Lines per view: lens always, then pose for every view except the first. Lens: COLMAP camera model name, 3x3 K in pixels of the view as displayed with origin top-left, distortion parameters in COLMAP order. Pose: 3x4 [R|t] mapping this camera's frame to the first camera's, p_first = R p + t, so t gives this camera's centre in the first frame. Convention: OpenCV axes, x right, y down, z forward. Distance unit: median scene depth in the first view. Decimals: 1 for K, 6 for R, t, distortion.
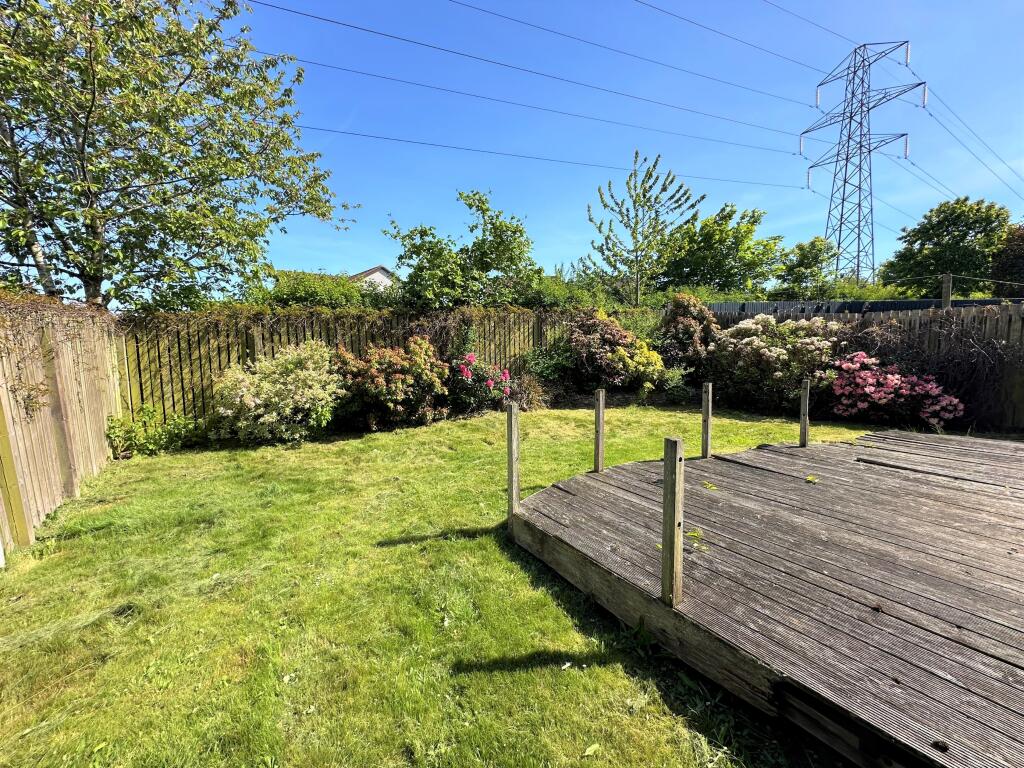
lens RADIAL K [[406.4, 0, 514.5], [0, 406.4, 389.1], [0, 0, 1]] dist [0.000360, 0.000402]
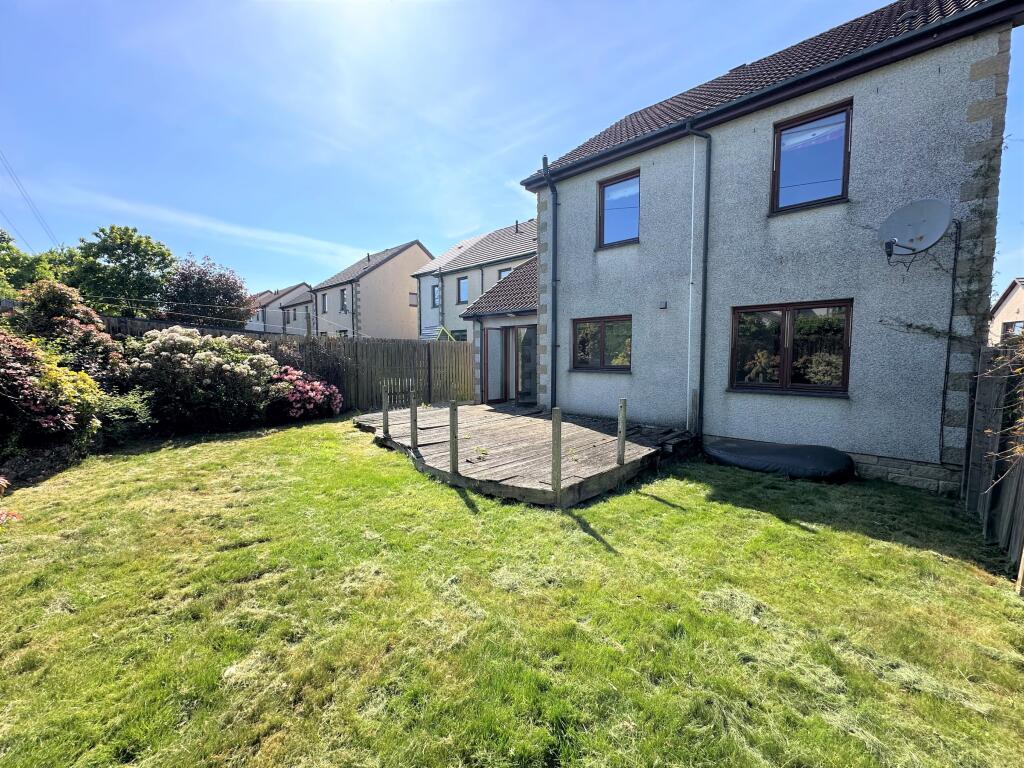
lens RADIAL K [[406.4, 0, 513.9], [0, 406.4, 385.4], [0, 0, 1]] dist [0.000360, 0.000402]
pose [[-0.241942, -0.059170, 0.968485, -0.575367], [0.098693, 0.991461, 0.085229, -0.074279], [-0.965258, 0.116203, -0.234037, 0.664750]]
